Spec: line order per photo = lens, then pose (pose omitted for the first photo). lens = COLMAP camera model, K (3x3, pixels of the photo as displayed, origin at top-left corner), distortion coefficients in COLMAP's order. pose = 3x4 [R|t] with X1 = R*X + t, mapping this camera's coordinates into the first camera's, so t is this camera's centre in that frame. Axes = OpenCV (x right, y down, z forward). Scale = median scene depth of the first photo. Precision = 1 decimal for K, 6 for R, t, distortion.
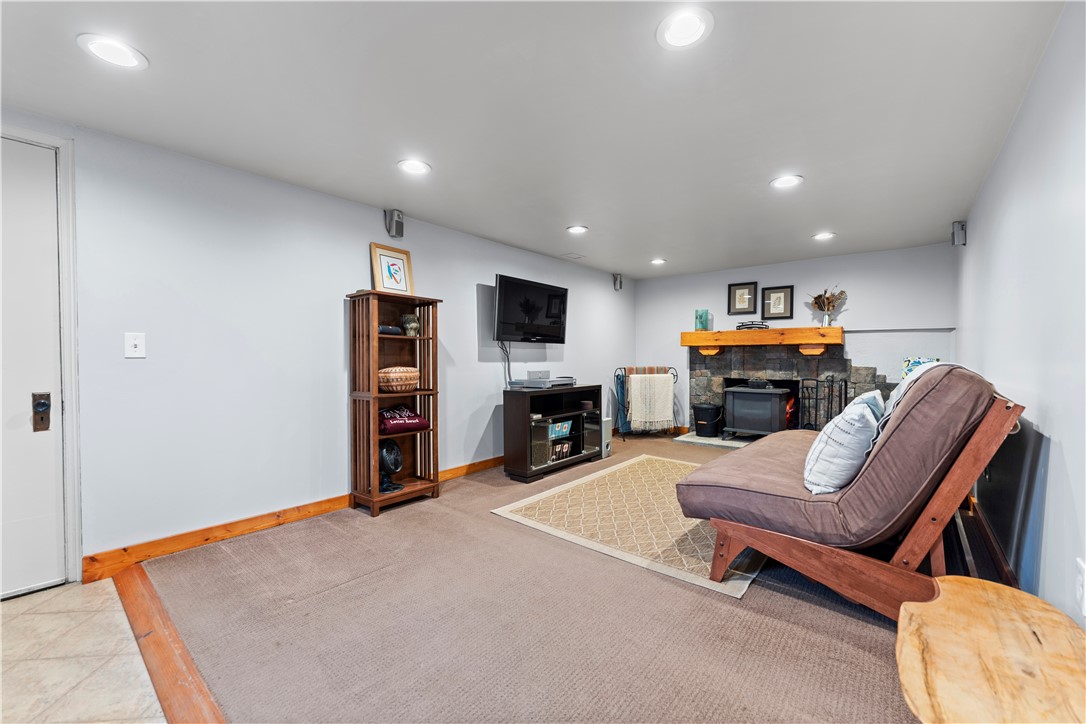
lens RADIAL K [[436.2, 0, 536.5], [0, 436.2, 357.1], [0, 0, 1]] dist [0.001311, 0.000096]
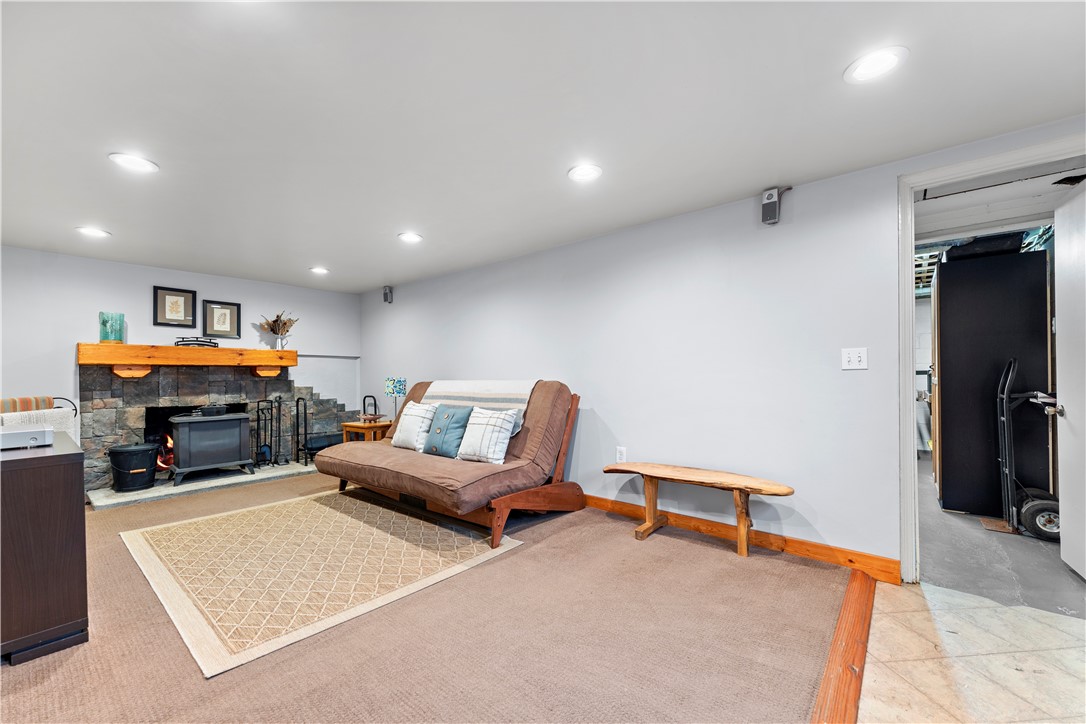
lens RADIAL K [[438.7, 0, 543.0], [0, 438.7, 362.0], [0, 0, 1]] dist [0.000751, 0.000066]
pose [[-0.010917, 0.030310, 0.999481, -0.410300], [0.010335, 0.999491, -0.030198, -0.001294], [-0.999887, 0.010000, -0.011224, 0.385090]]
